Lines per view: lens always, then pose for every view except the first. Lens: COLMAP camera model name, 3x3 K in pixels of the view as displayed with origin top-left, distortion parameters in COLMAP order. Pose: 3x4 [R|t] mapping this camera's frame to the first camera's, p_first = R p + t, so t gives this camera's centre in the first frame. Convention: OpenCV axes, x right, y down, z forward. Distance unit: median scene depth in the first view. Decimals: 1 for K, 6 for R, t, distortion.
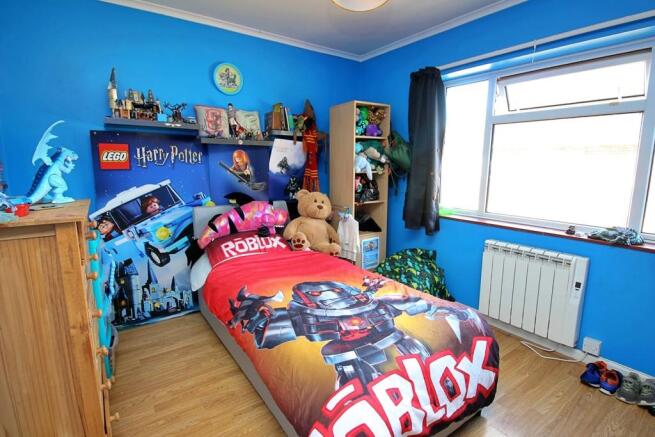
lens RADIAL K [[317.5, 0, 369.8], [0, 317.5, 211.9], [0, 0, 1]] dist [-0.001034, 0.000001]
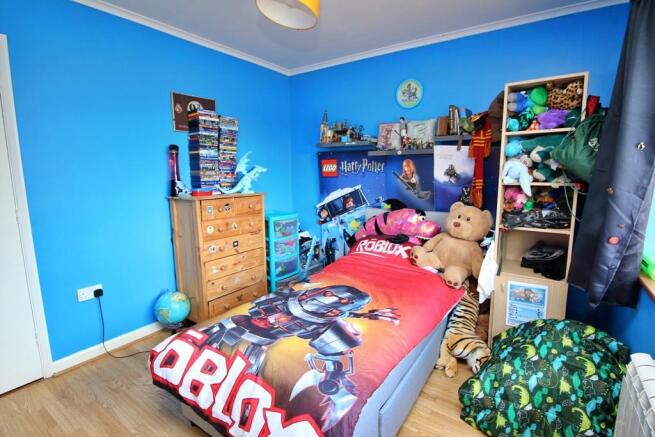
lens RADIAL K [[328.0, 0, 327.5], [0, 328.0, 218.5], [0, 0, 1]] dist [-0.001906, -0.013955]
pose [[0.306489, 0.127801, -0.943256, 0.639752], [-0.135544, 0.986707, 0.089646, -0.070996], [0.942174, 0.100377, 0.319737, 0.476146]]
